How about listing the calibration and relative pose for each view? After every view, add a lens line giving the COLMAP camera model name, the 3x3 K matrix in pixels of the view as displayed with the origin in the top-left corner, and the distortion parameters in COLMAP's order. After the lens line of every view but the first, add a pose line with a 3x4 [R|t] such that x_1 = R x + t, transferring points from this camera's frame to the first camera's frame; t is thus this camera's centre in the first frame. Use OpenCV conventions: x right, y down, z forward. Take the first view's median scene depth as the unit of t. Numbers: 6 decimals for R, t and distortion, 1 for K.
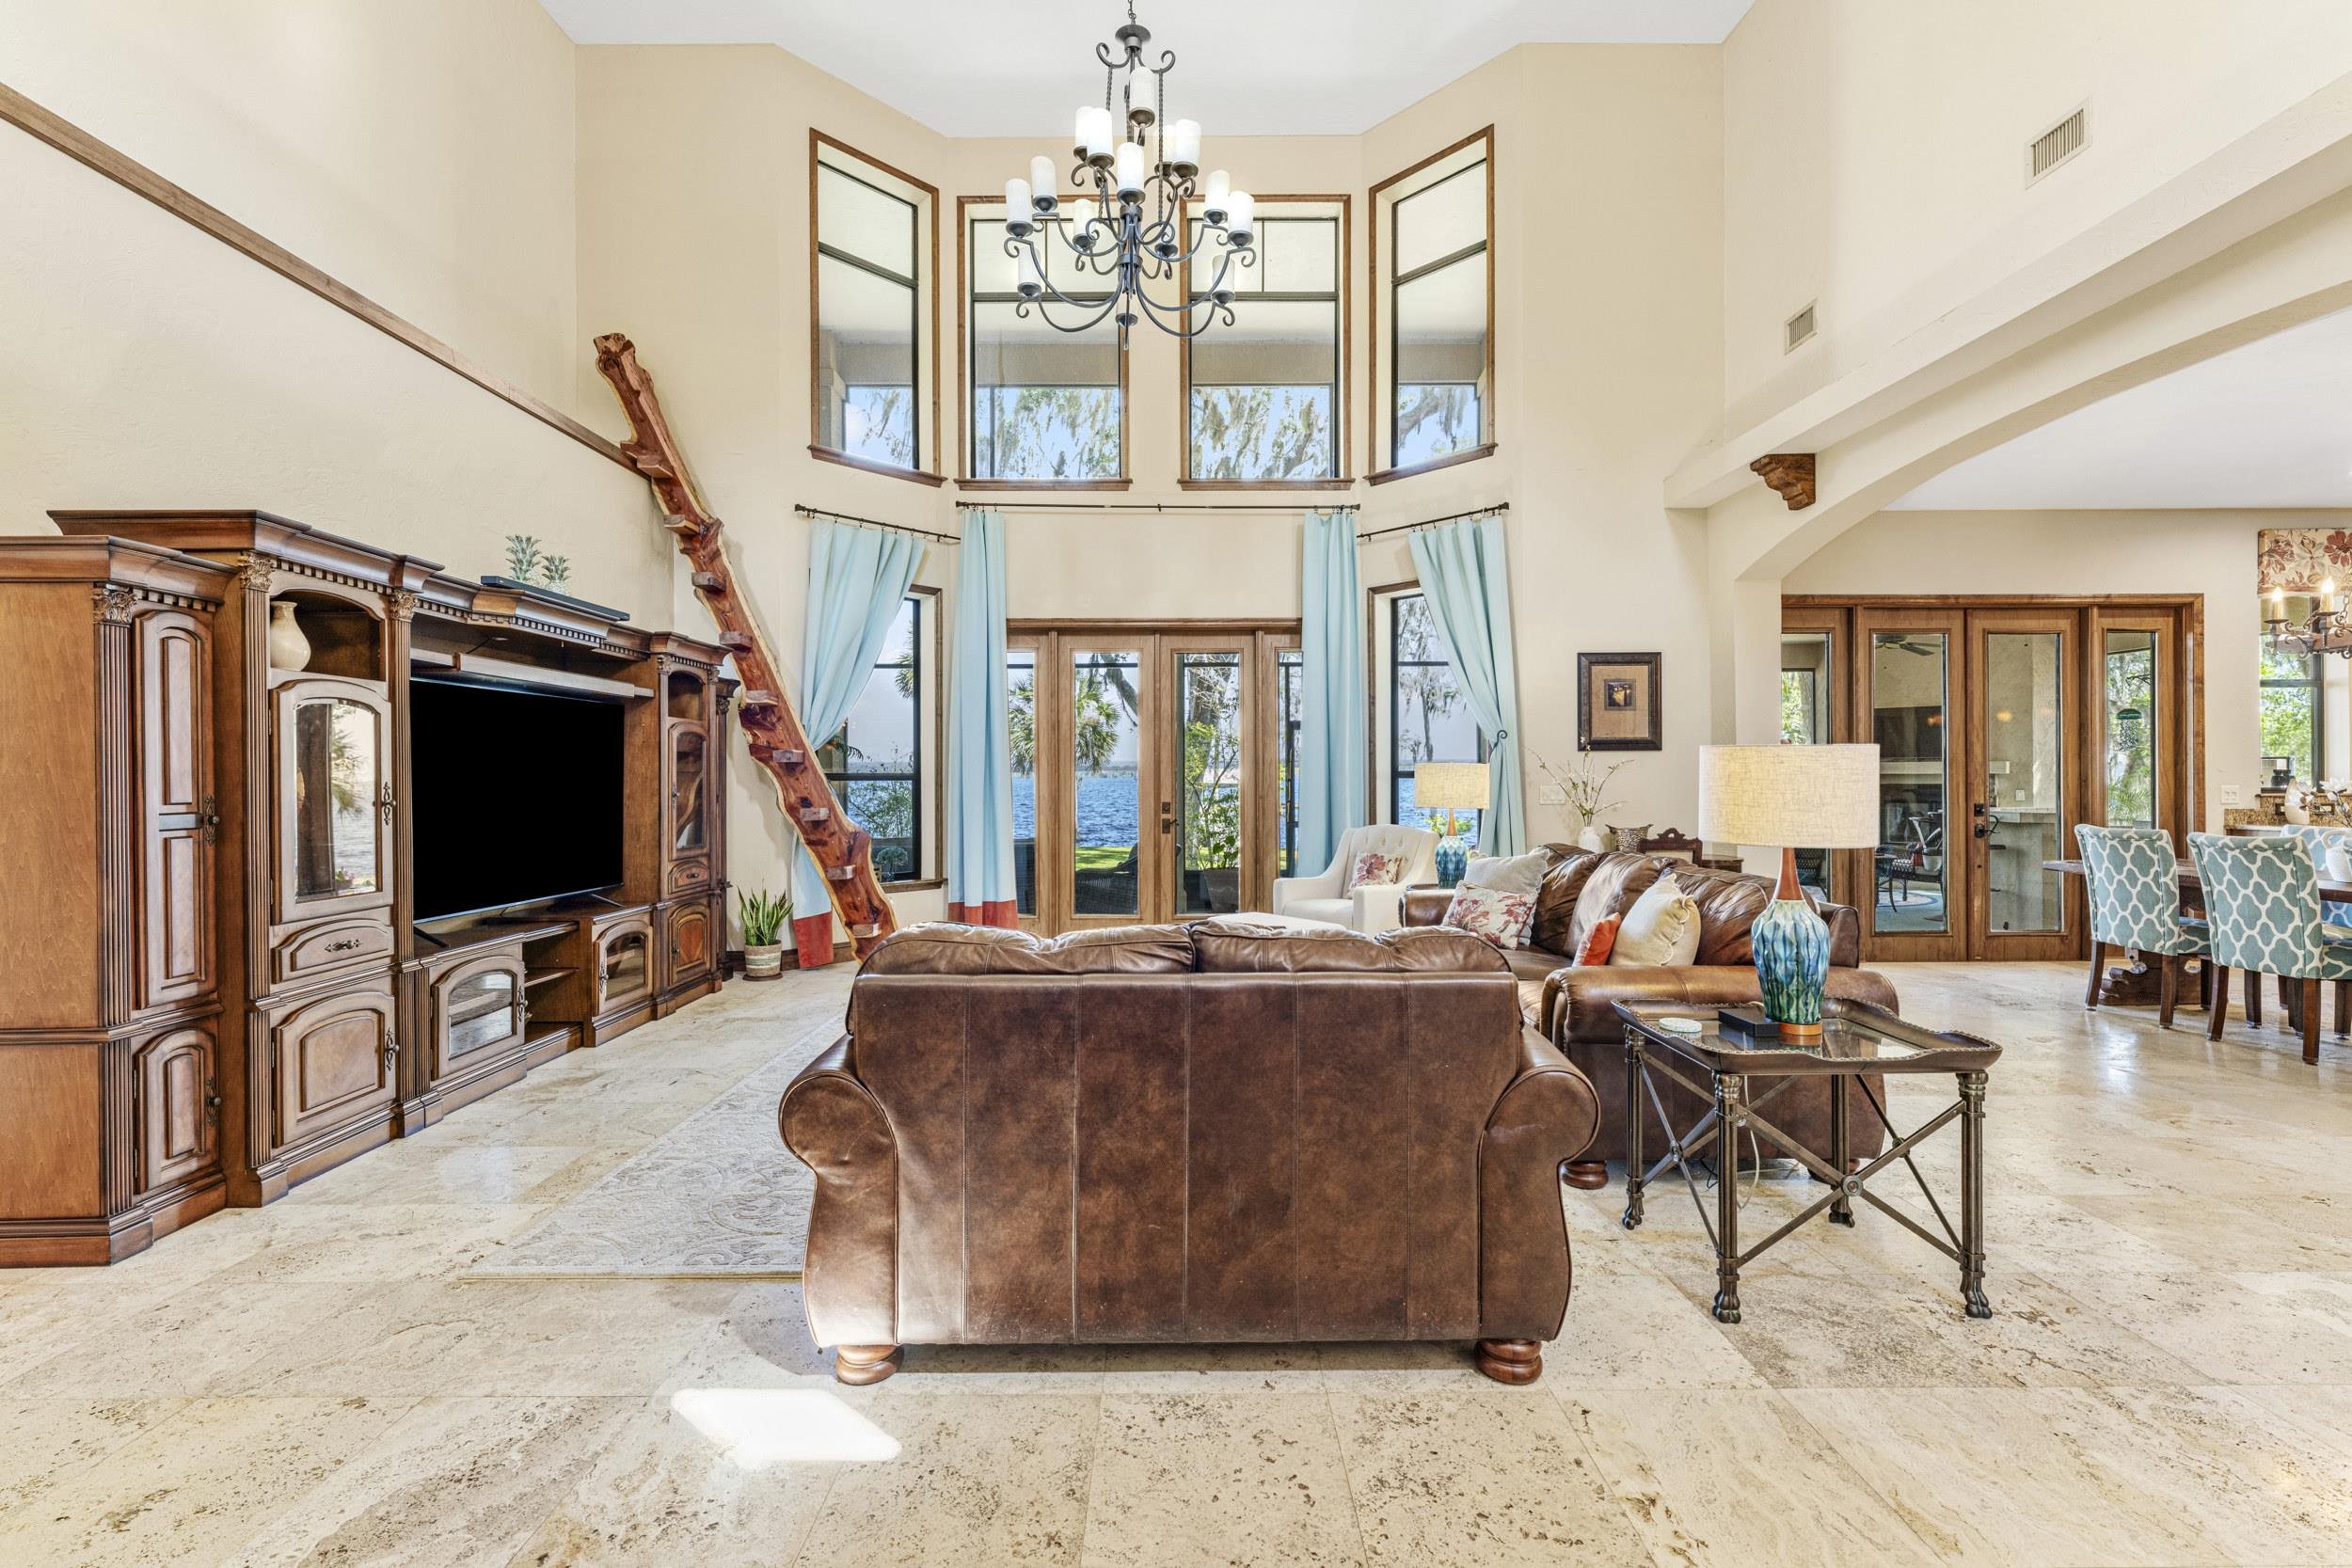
lens RADIAL K [[991.1, 0, 1176.0], [0, 991.1, 784.0], [0, 0, 1]] dist [-0.000535, -0.000055]
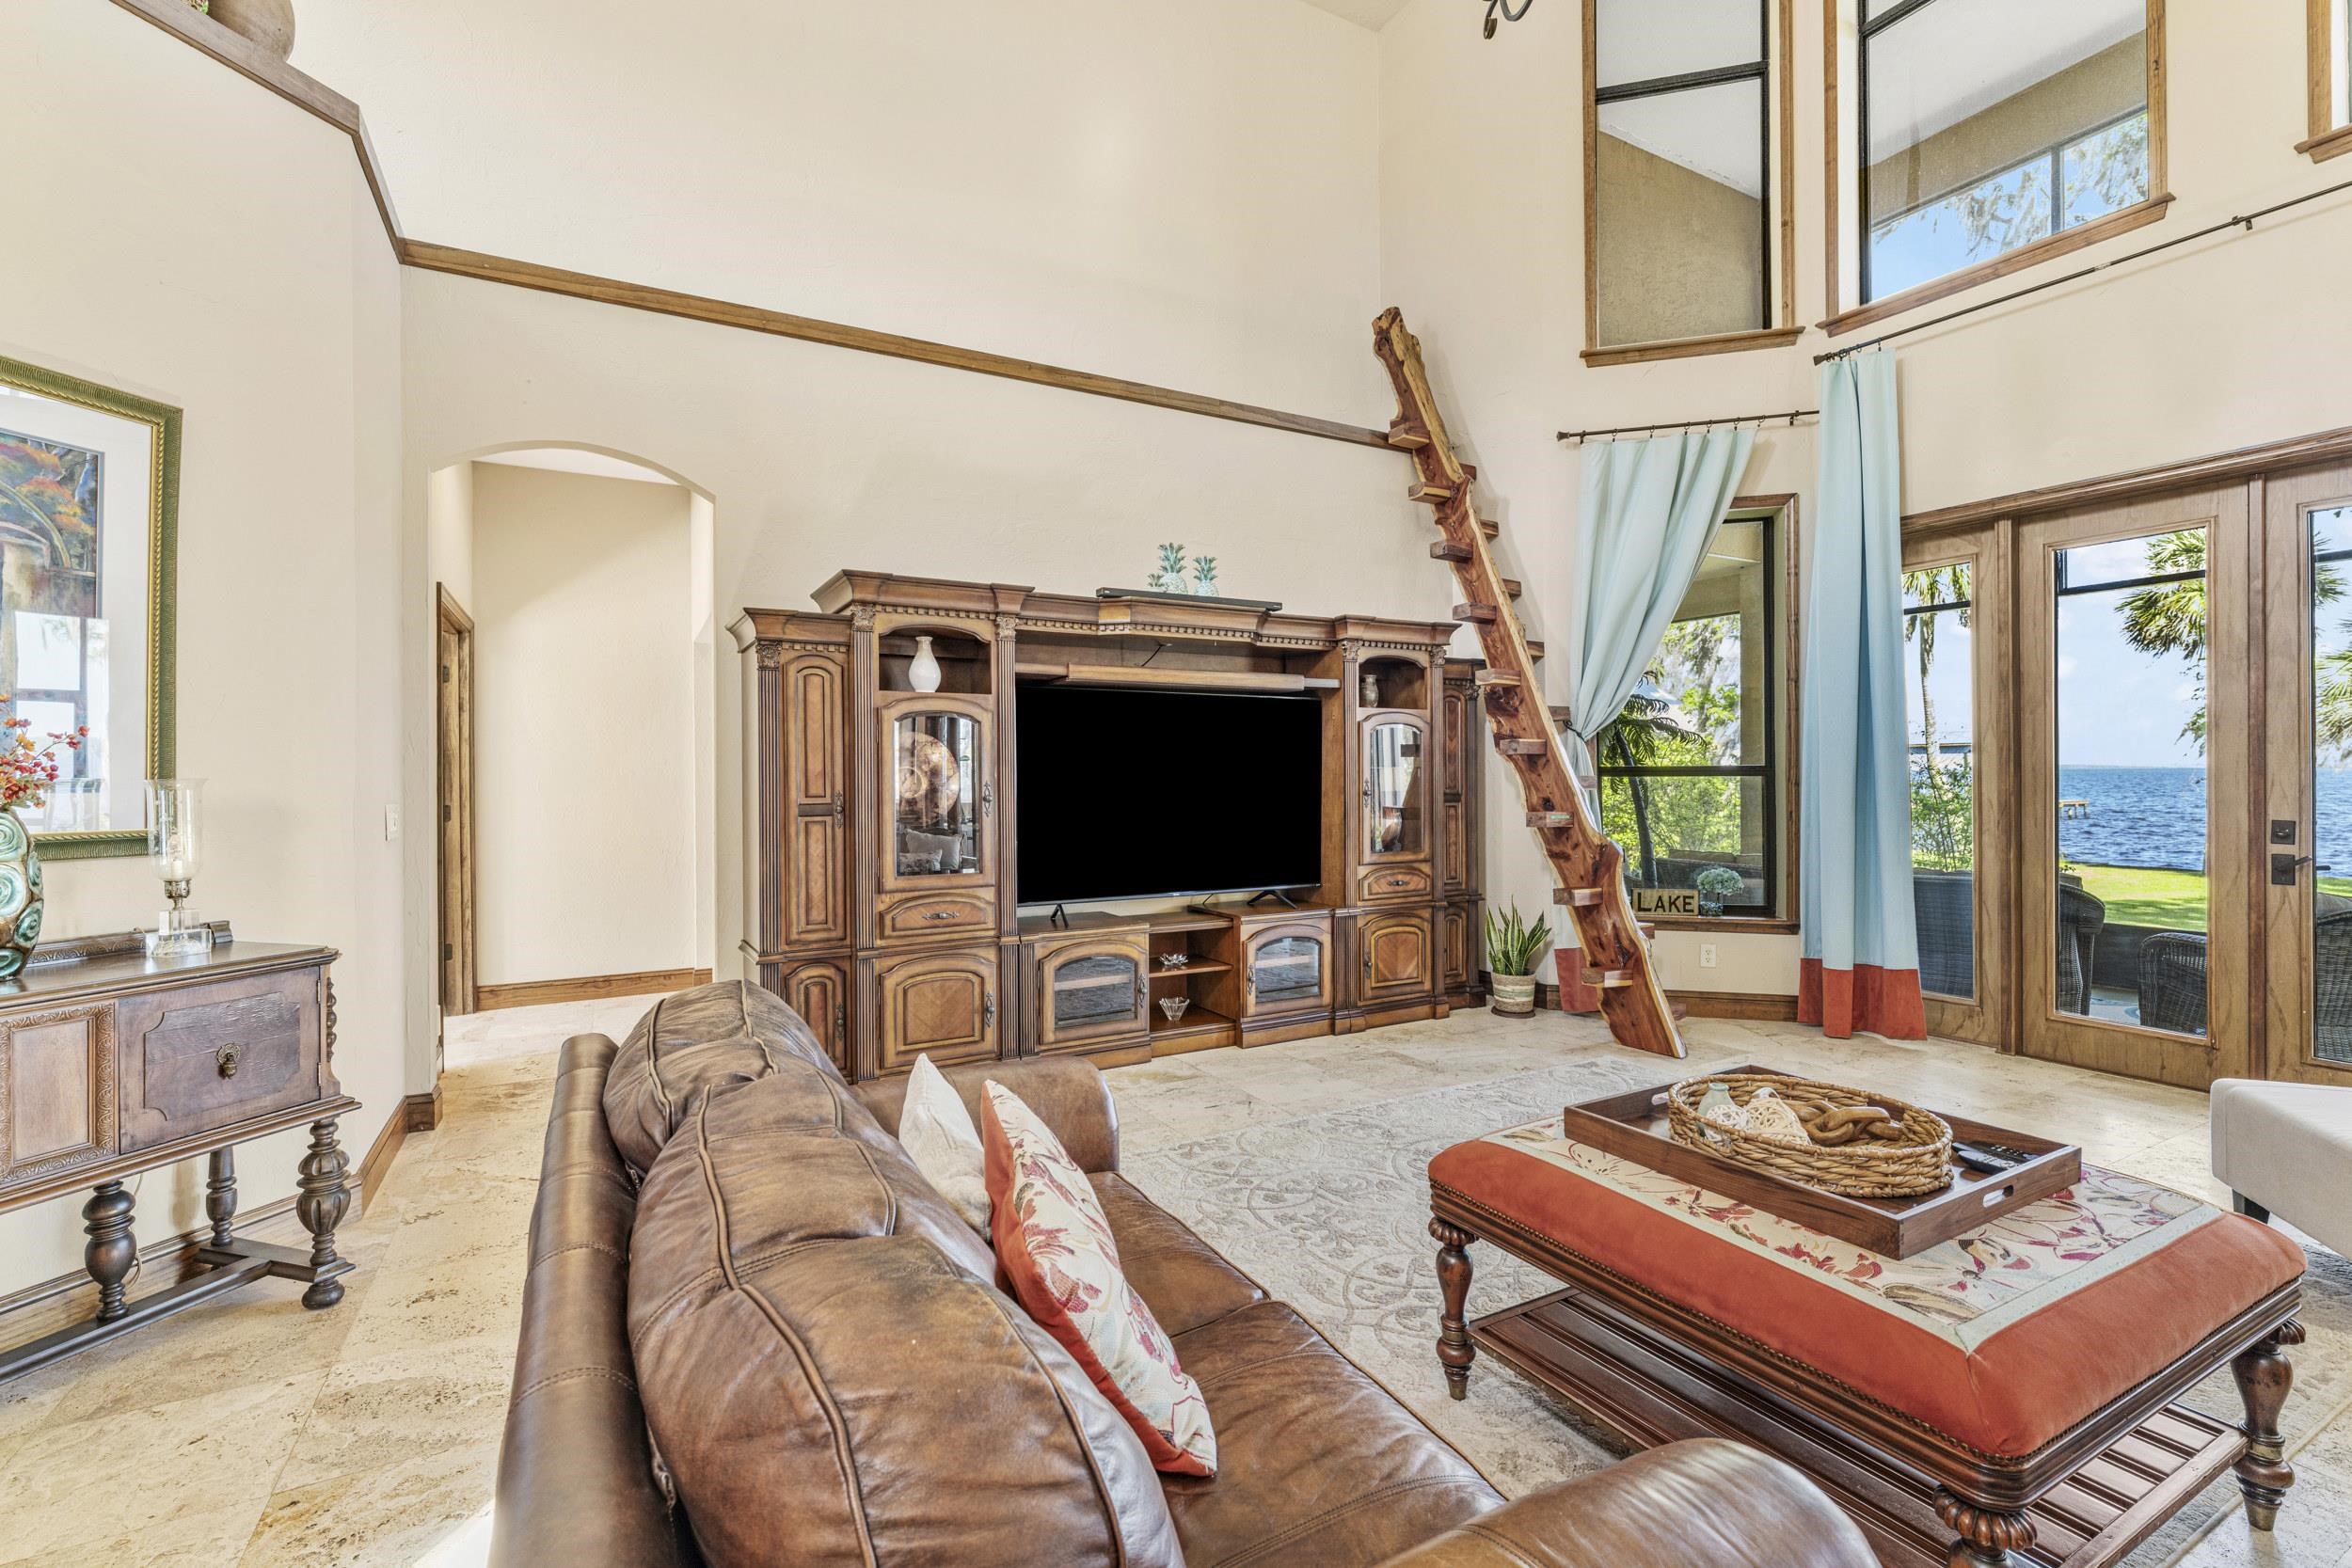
lens RADIAL K [[1035.2, 0, 1177.0], [0, 1035.2, 780.2], [0, 0, 1]] dist [-0.001834, 0.000198]
pose [[0.481055, 0.004453, -0.876679, 0.236811], [-0.000901, 0.999989, 0.004585, -0.004905], [0.876690, -0.001416, 0.481054, 0.378637]]
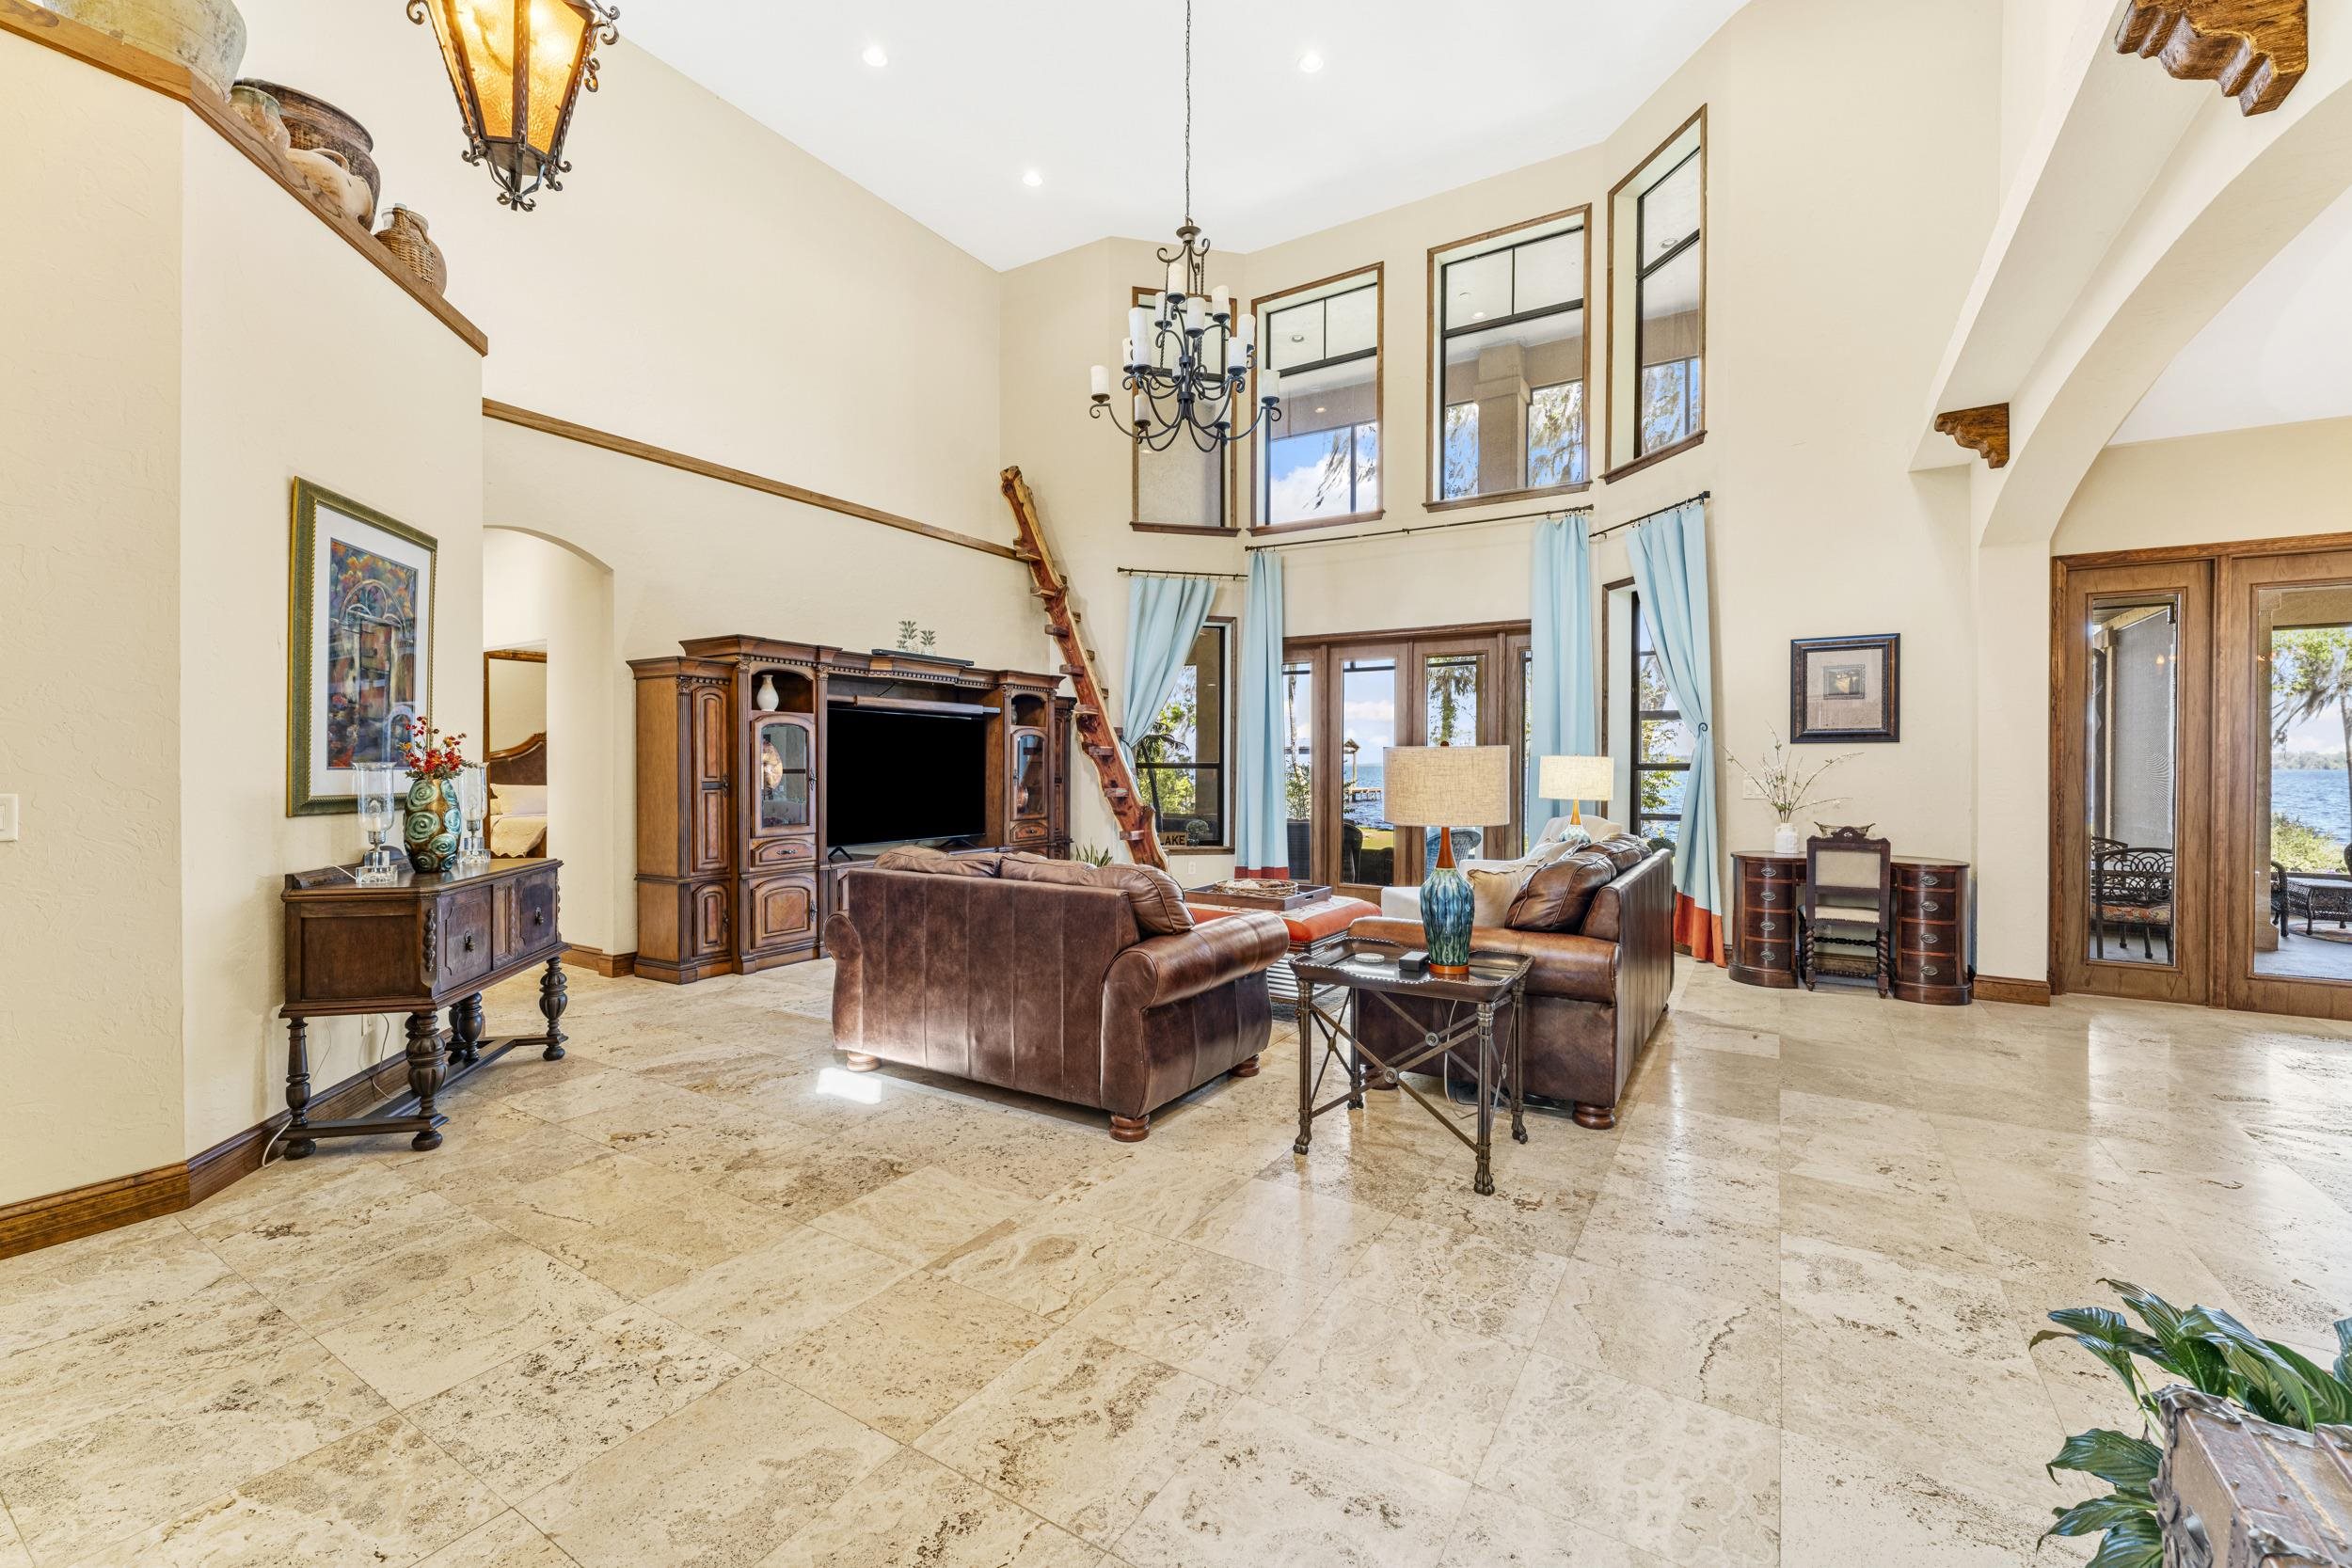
lens RADIAL K [[966.3, 0, 1176.0], [0, 966.3, 784.0], [0, 0, 1]] dist [0.000941, -0.000112]
pose [[0.846426, 0.016278, -0.532258, 0.468604], [-0.009939, 0.999841, 0.014773, -0.002751], [0.532414, -0.007214, 0.846453, -0.110147]]
